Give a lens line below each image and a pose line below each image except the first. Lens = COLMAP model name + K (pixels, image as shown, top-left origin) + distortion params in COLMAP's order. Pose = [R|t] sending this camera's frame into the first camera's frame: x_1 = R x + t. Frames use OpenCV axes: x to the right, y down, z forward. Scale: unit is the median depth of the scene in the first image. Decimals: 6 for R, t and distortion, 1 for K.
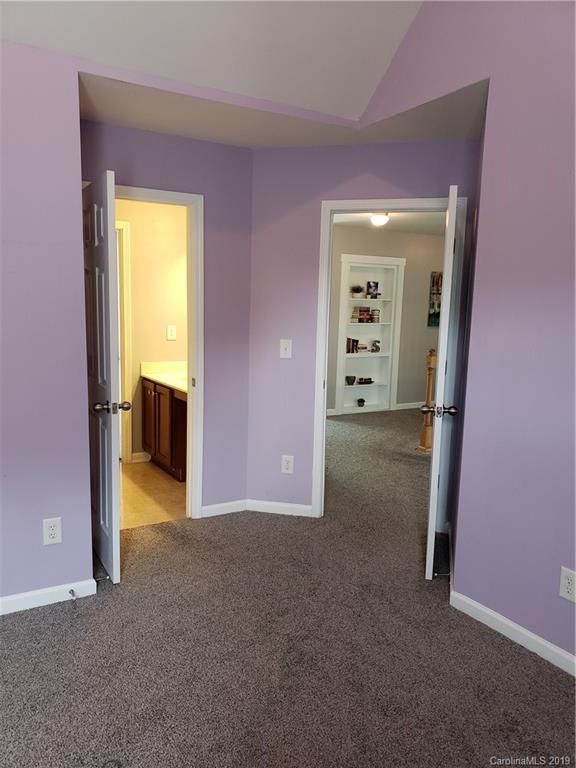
lens RADIAL K [[599.5, 0, 281.3], [0, 599.5, 386.8], [0, 0, 1]] dist [0.035355, -0.023782]
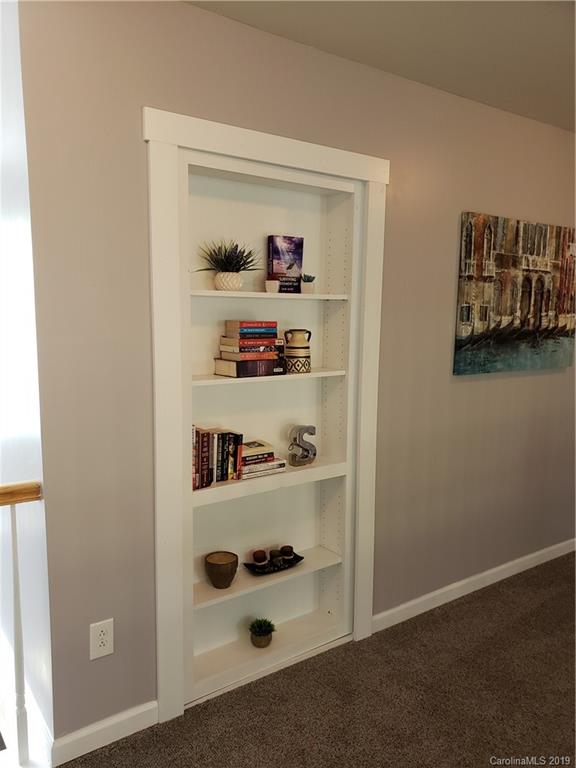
lens RADIAL K [[599.5, 0, 292.0], [0, 599.5, 388.9], [0, 0, 1]] dist [0.035355, -0.023782]
pose [[0.993501, -0.029074, 0.110049, 0.120719], [0.030892, 0.999412, -0.014845, -0.094488], [-0.109552, 0.018149, 0.993815, 0.702666]]
